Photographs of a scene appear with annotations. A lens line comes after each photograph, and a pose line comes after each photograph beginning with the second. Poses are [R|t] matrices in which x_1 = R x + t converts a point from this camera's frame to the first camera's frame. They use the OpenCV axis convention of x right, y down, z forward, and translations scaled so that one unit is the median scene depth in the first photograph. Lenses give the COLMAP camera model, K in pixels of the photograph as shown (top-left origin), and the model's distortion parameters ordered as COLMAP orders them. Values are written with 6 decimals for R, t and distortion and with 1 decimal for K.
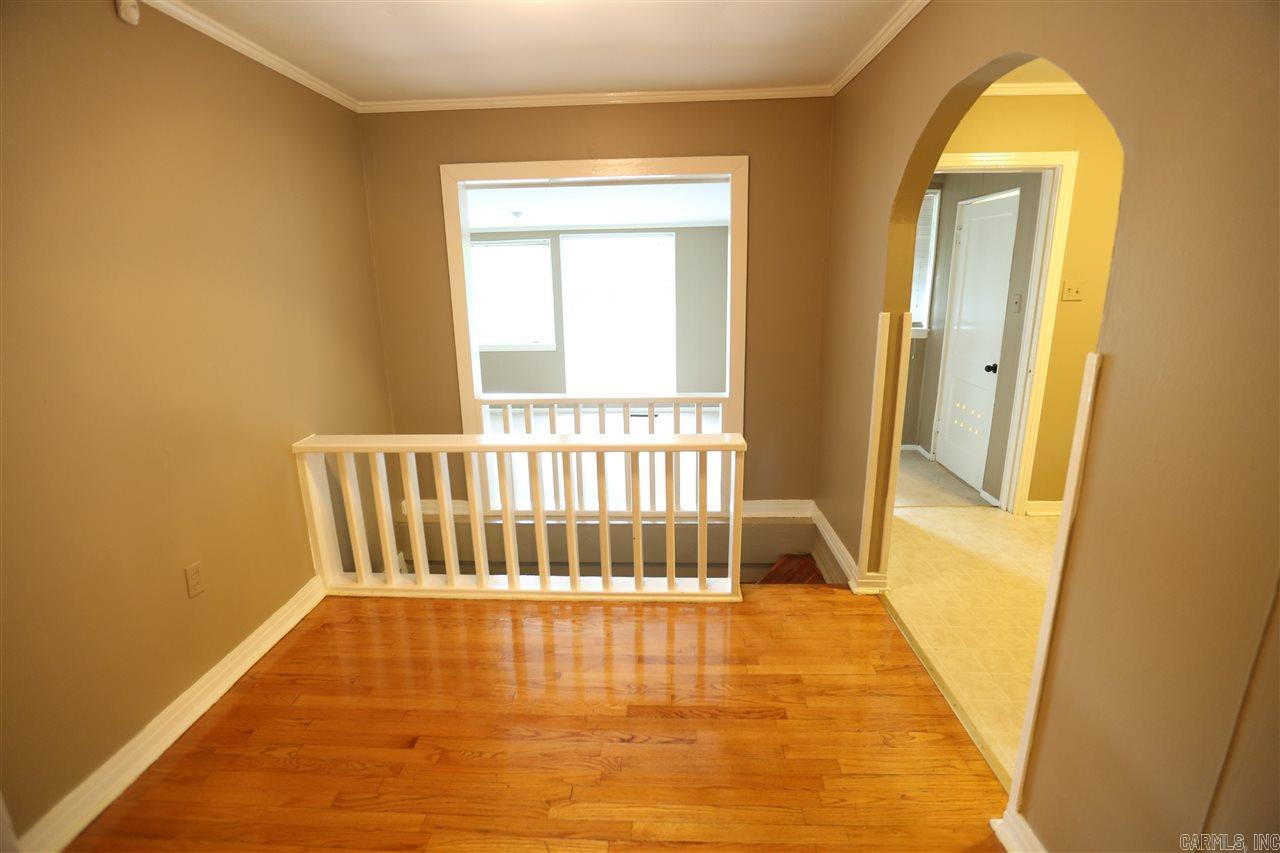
lens RADIAL K [[582.8, 0, 637.0], [0, 582.8, 420.2], [0, 0, 1]] dist [-0.049648, 0.017563]
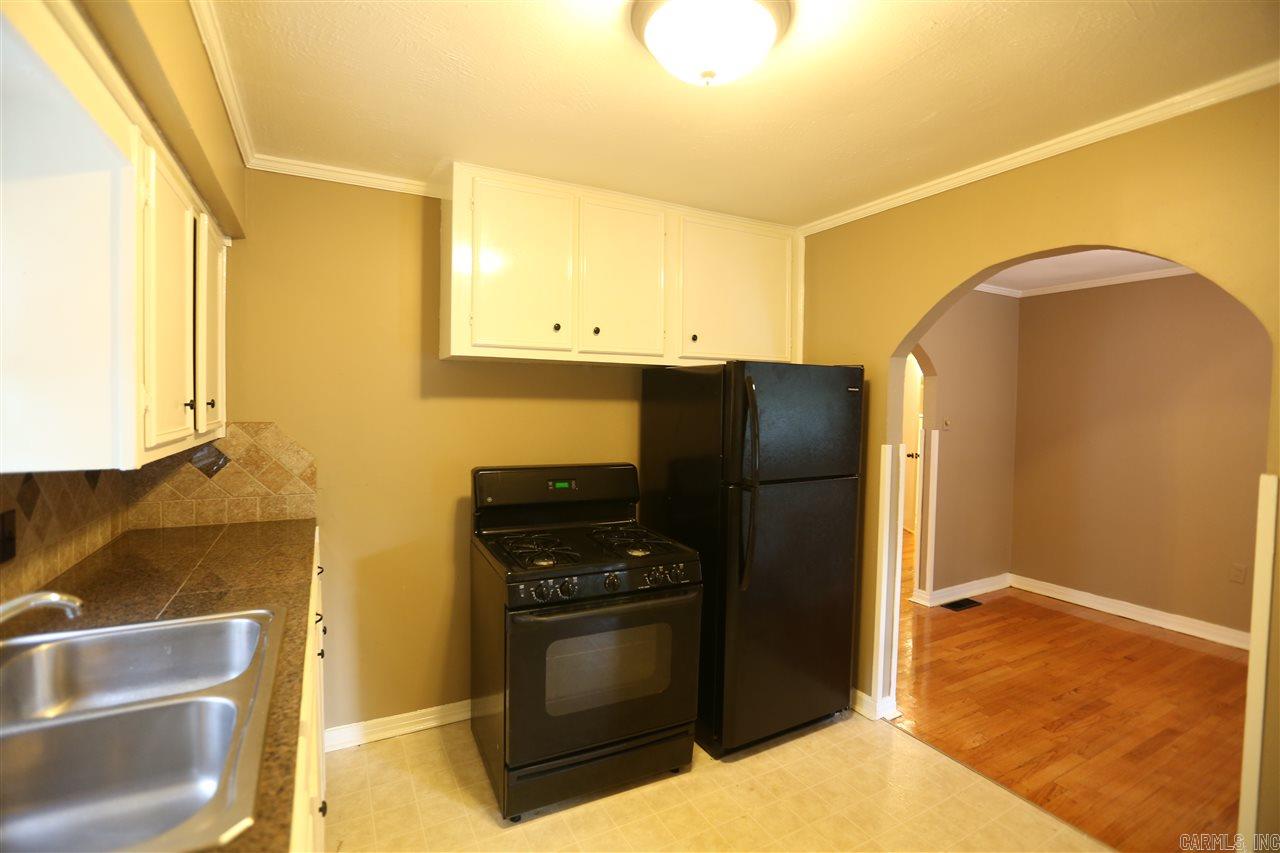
lens RADIAL K [[582.8, 0, 637.0], [0, 582.8, 420.2], [0, 0, 1]] dist [-0.049648, 0.017563]
pose [[-0.860390, 0.024327, -0.509056, 1.659876], [-0.123451, 0.959163, 0.254491, -0.382123], [0.494459, 0.281804, -0.822251, 1.344587]]
